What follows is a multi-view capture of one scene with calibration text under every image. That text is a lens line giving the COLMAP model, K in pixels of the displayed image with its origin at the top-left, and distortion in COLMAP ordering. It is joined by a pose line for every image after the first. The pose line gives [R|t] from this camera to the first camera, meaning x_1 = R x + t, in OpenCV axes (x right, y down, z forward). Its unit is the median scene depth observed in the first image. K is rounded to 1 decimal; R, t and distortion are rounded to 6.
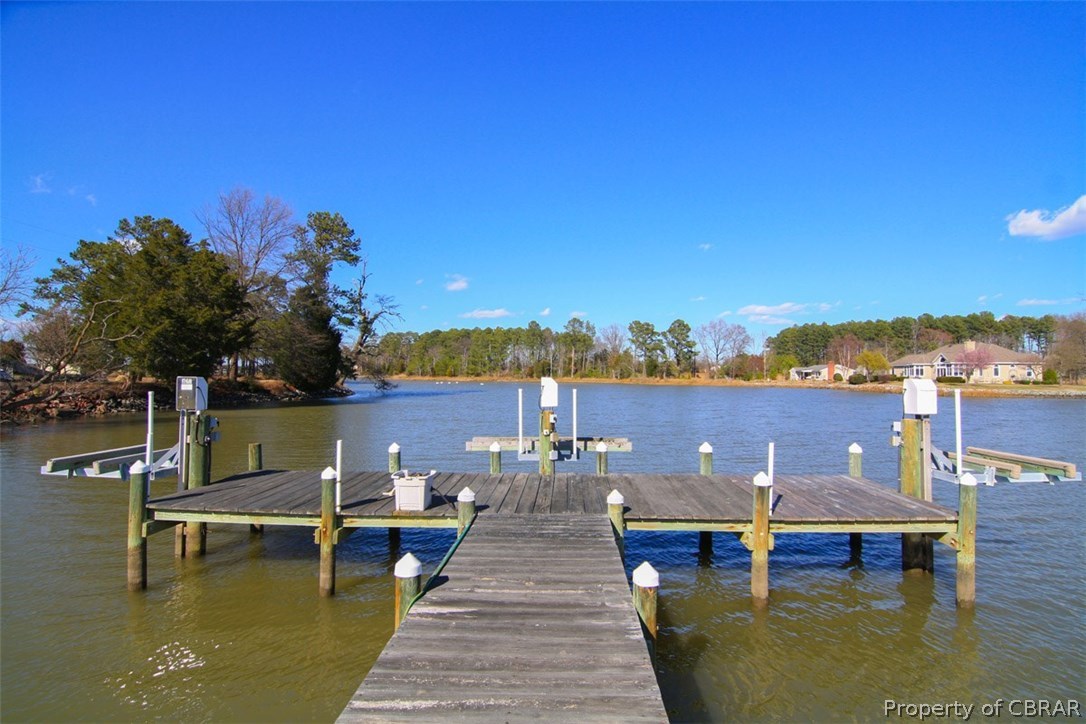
lens RADIAL K [[559.2, 0, 561.2], [0, 559.2, 365.1], [0, 0, 1]] dist [-0.001374, -0.015650]
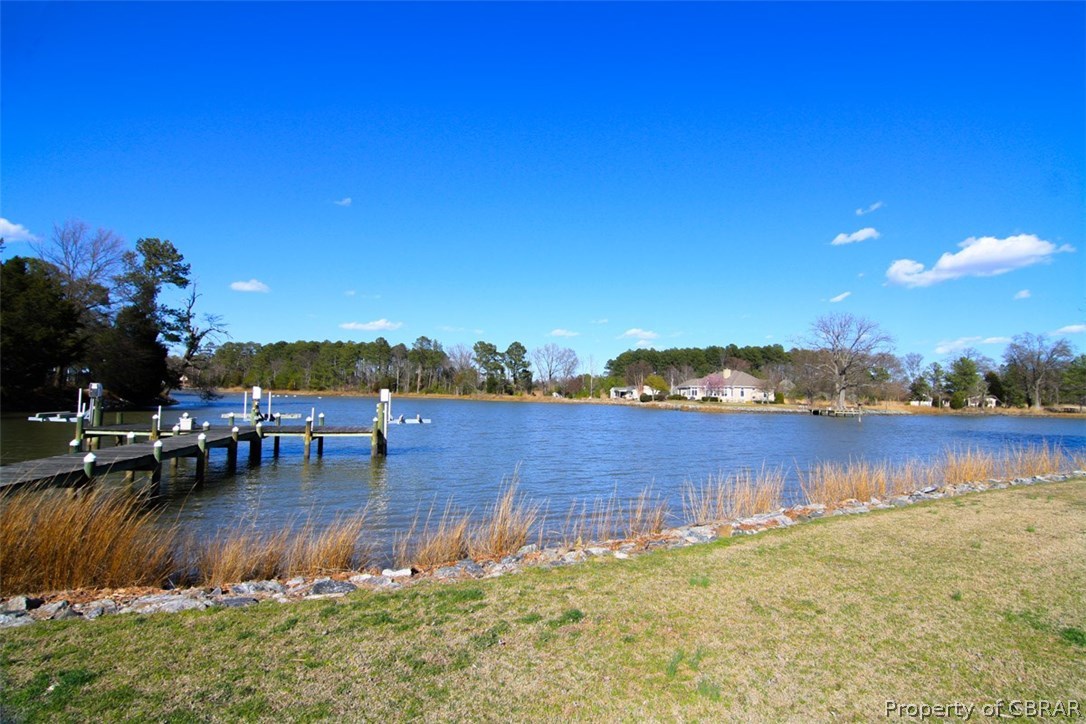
lens RADIAL K [[559.2, 0, 561.2], [0, 559.2, 365.1], [0, 0, 1]] dist [-0.001374, -0.015650]
pose [[0.971067, 0.028186, 0.237140, 0.041622], [-0.020843, 0.999224, -0.033417, -0.001144], [-0.237898, 0.027507, 0.970901, -0.102683]]
